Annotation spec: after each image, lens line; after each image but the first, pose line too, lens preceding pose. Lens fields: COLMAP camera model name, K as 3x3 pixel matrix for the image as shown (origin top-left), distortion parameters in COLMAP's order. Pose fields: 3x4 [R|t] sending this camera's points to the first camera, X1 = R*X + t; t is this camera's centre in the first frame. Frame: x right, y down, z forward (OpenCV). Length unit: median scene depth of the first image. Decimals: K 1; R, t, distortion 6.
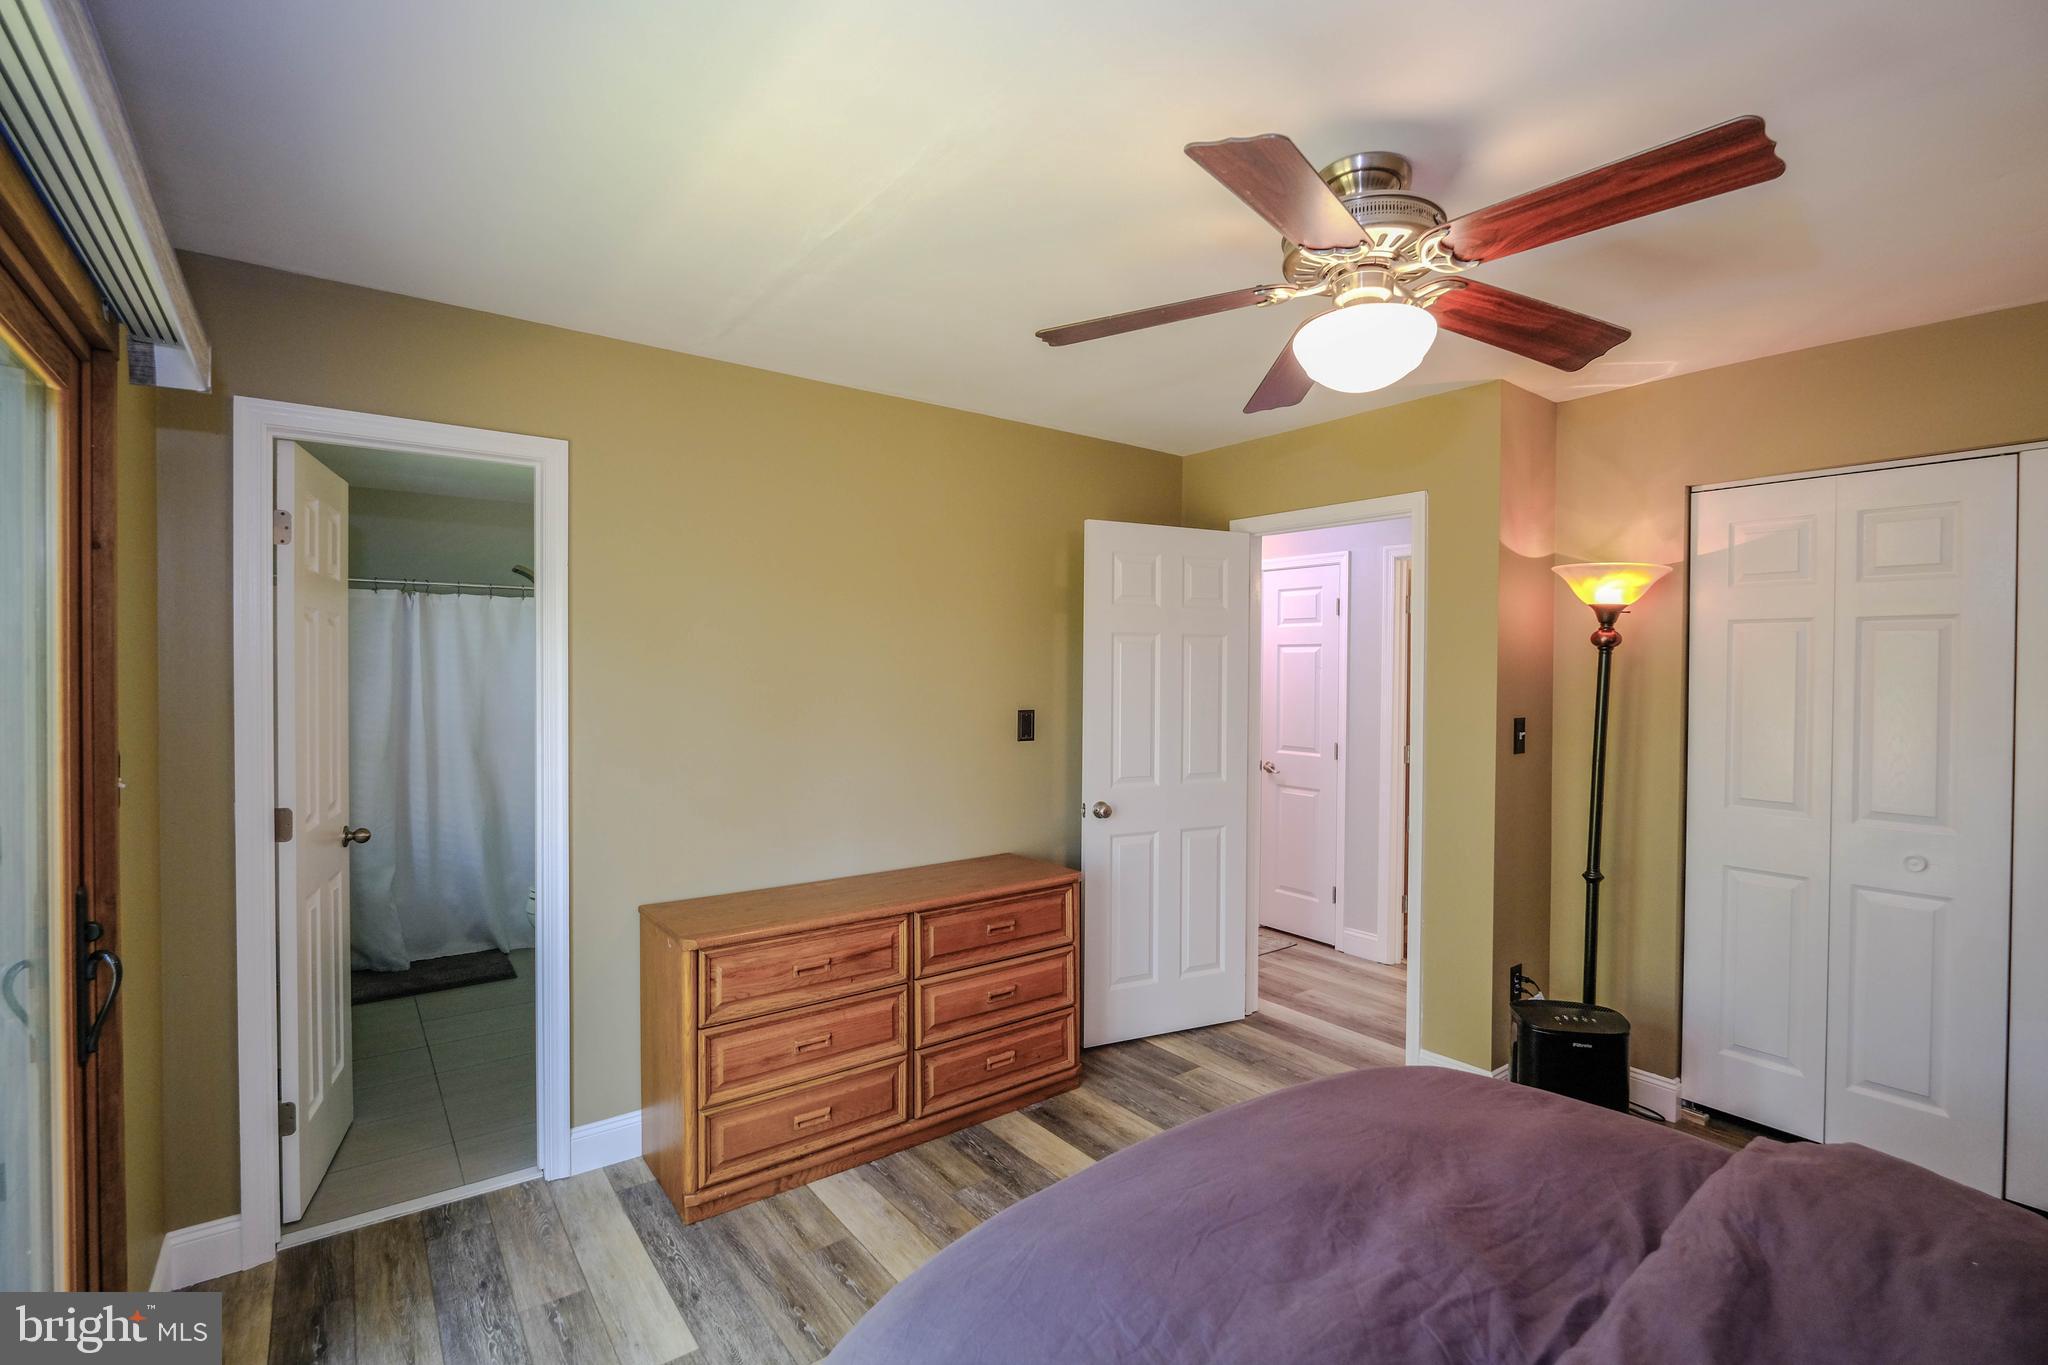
lens RADIAL K [[952.5, 0, 1024.0], [0, 952.5, 682.5], [0, 0, 1]] dist [-0.001763, -0.000068]
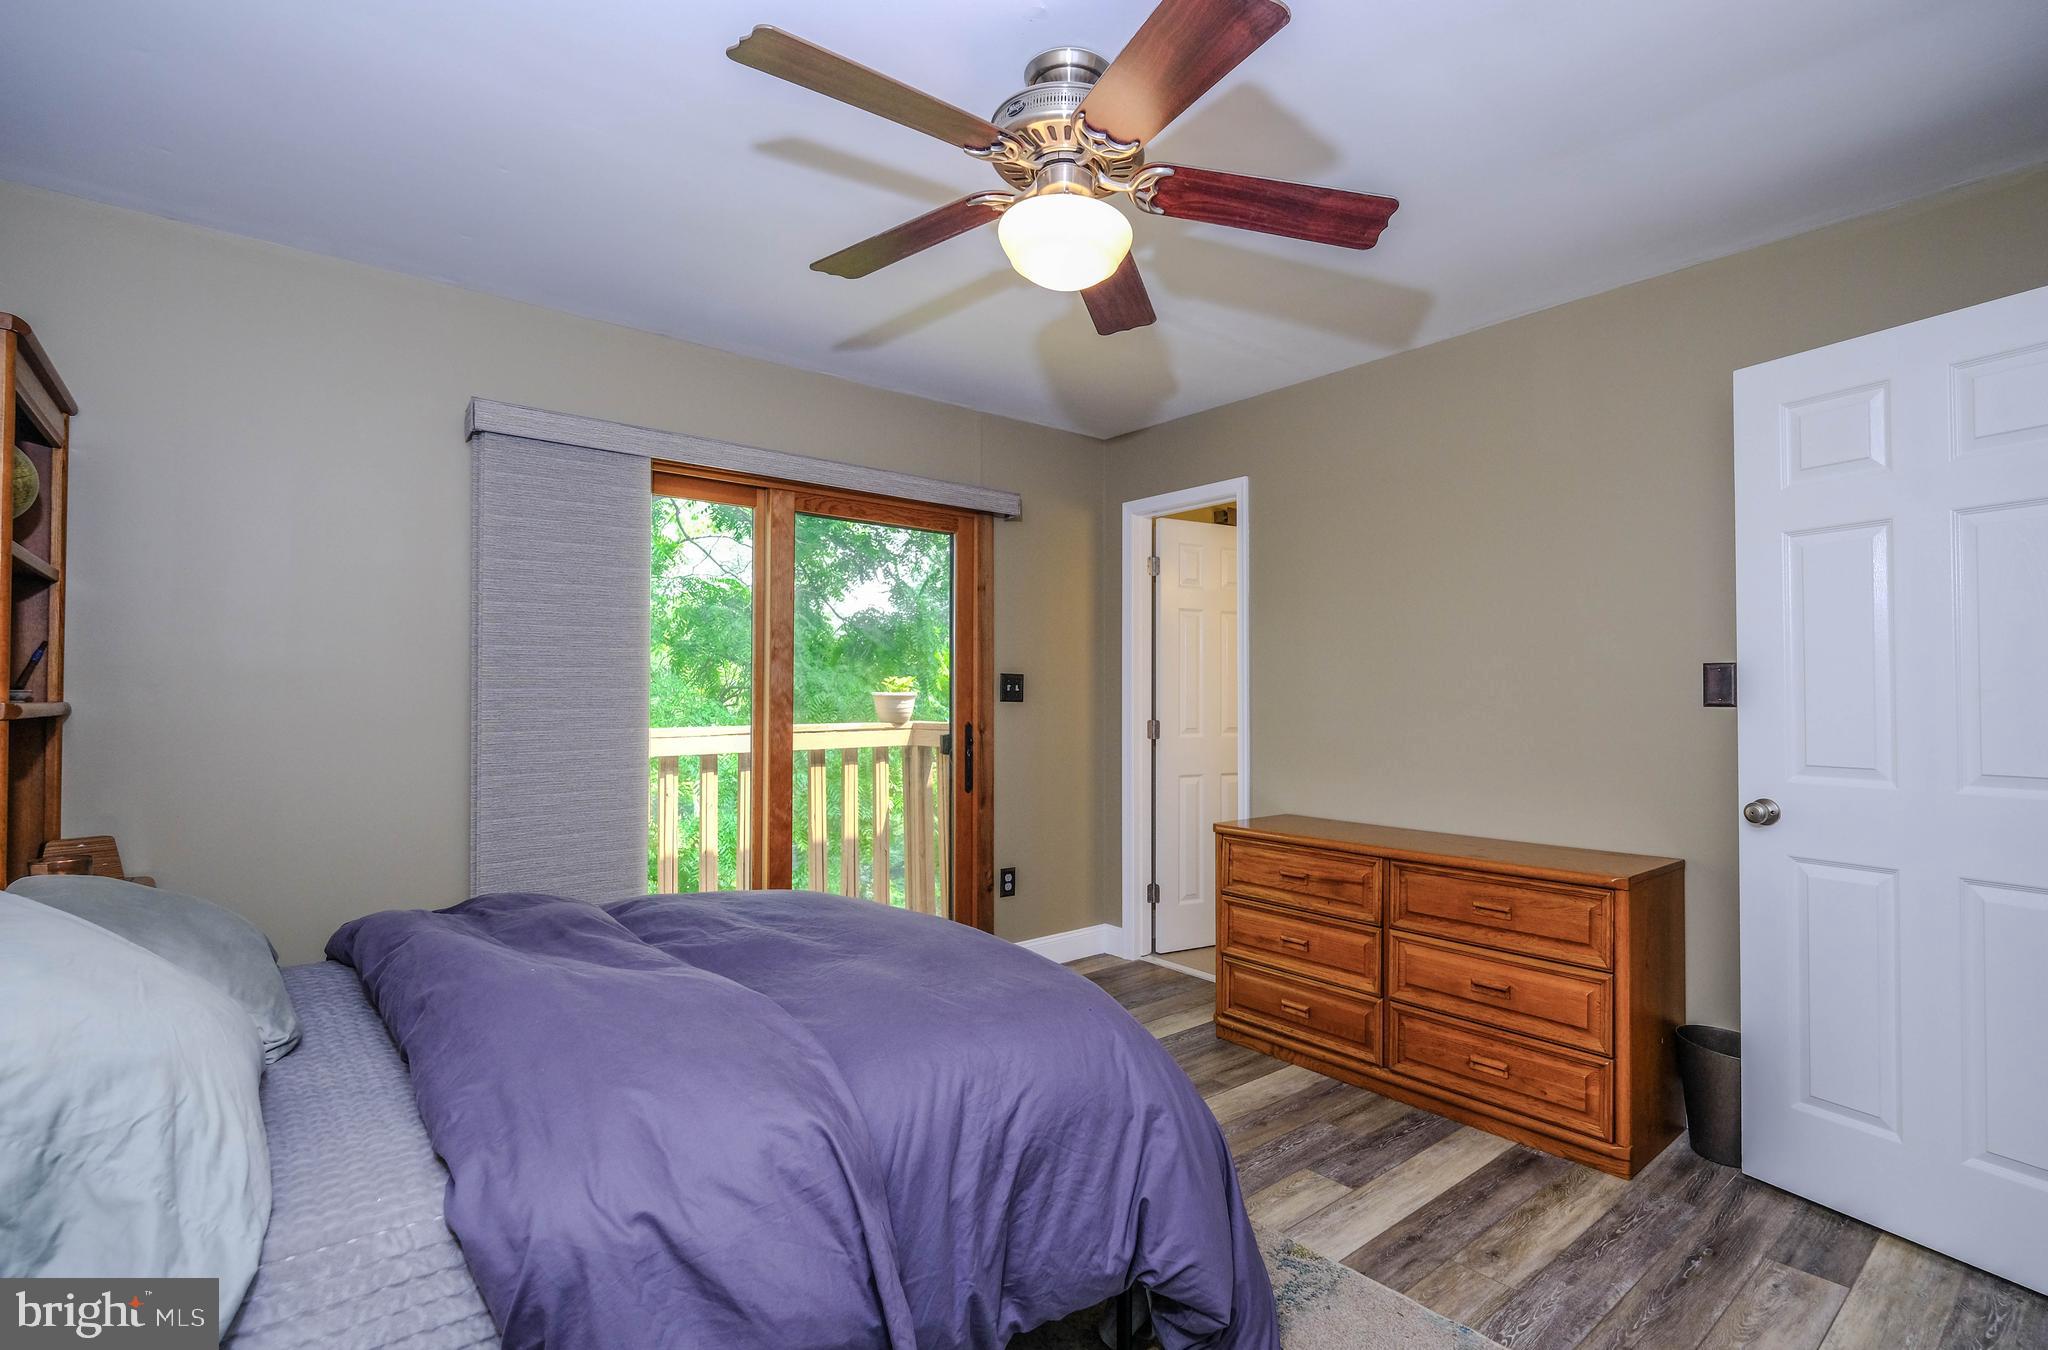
lens RADIAL K [[953.1, 0, 1024.0], [0, 953.1, 675.0], [0, 0, 1]] dist [0.000623, -0.000120]
pose [[0.045444, -0.012519, -0.998888, 0.855229], [-0.017064, 0.999766, -0.013306, 0.069882], [0.998821, 0.017650, 0.045220, 0.569941]]
